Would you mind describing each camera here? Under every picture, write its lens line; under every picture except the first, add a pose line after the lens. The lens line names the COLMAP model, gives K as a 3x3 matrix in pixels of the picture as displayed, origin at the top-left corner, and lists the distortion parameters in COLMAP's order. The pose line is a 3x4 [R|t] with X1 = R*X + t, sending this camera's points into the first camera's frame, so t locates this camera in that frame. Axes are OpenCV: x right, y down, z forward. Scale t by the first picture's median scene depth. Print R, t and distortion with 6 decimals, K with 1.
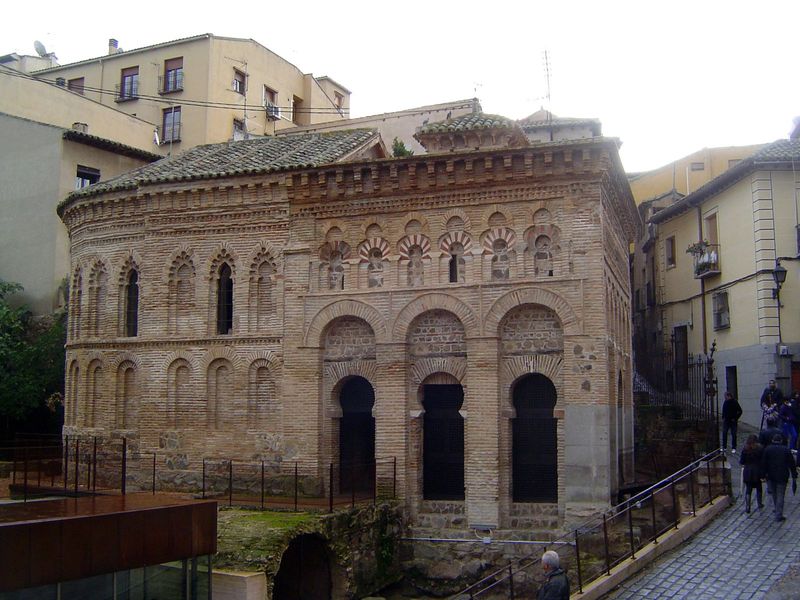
lens RADIAL K [[900.3, 0, 399.7], [0, 900.3, 300.0], [0, 0, 1]] dist [-0.133020, 0.000000]
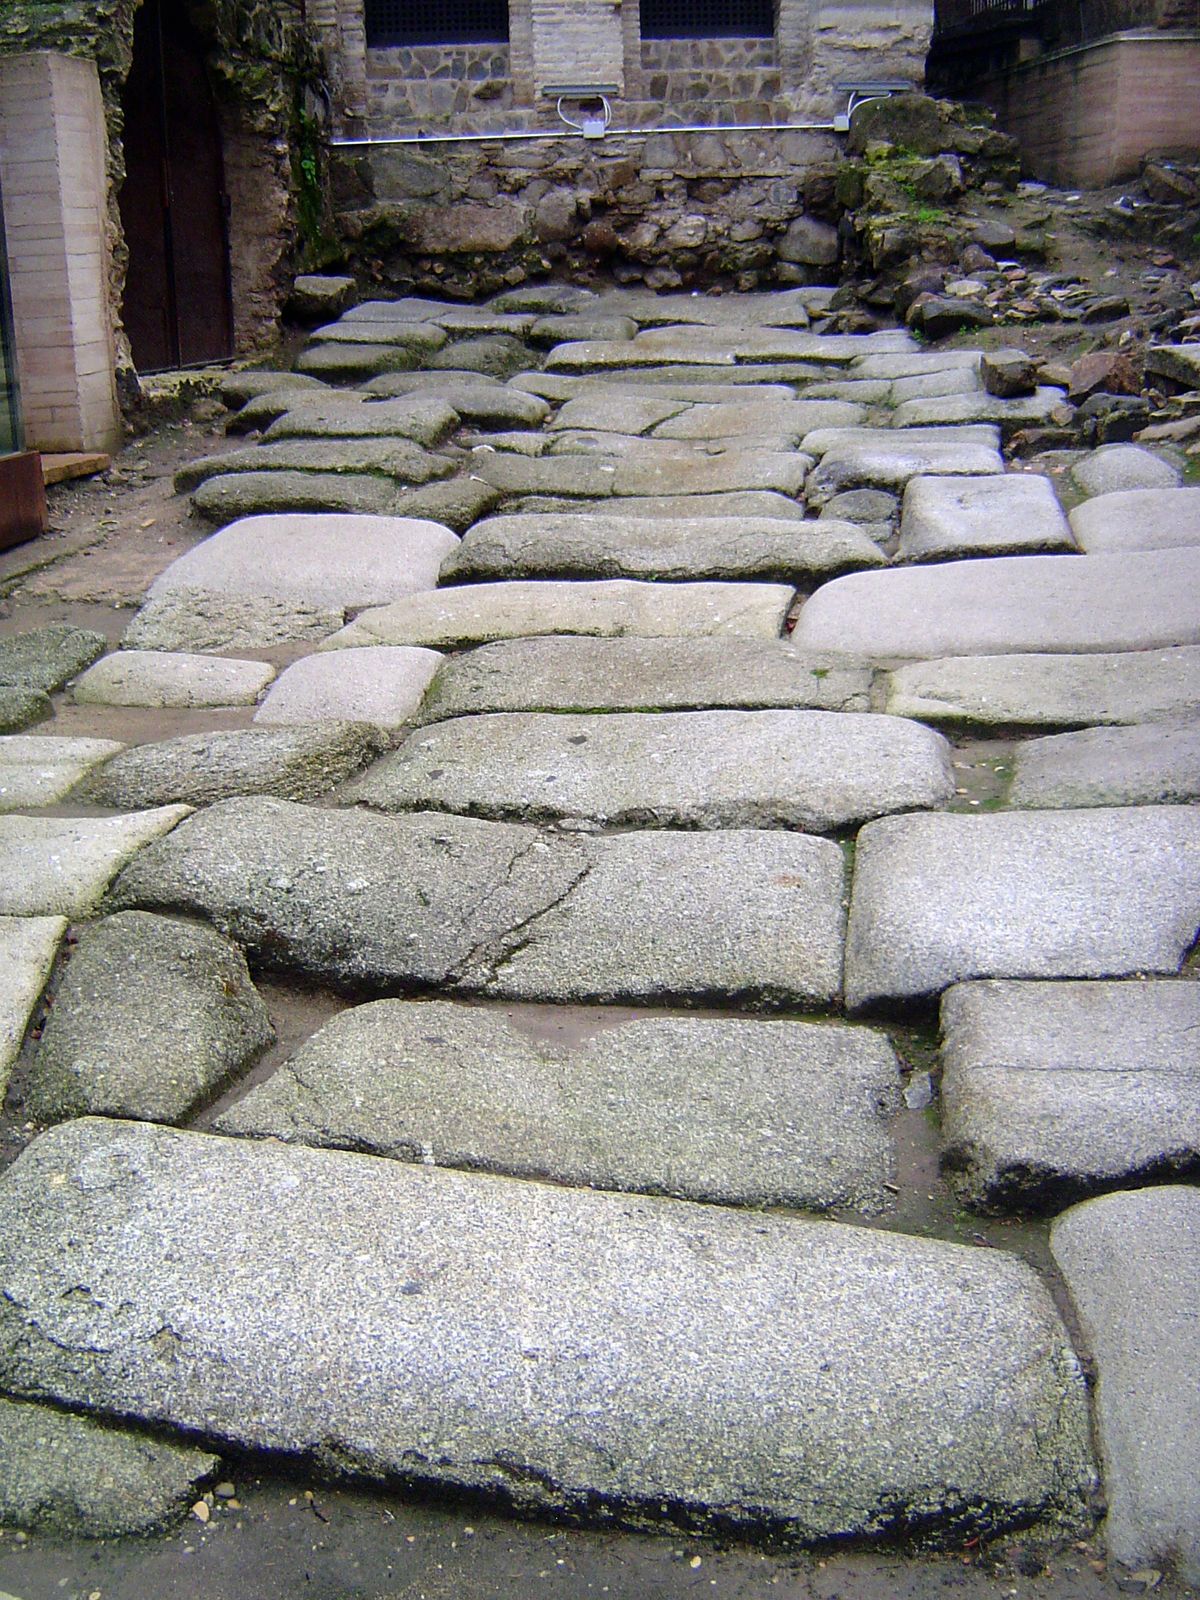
lens RADIAL K [[1800.5, 0, 600.7], [0, 1800.5, 801.2], [0, 0, 1]] dist [-0.133020, 0.000000]
pose [[0.919596, -0.132842, 0.369723, -0.187202], [-0.021993, 0.922213, 0.386056, 0.243873], [-0.392248, -0.363147, 0.845142, 0.321548]]
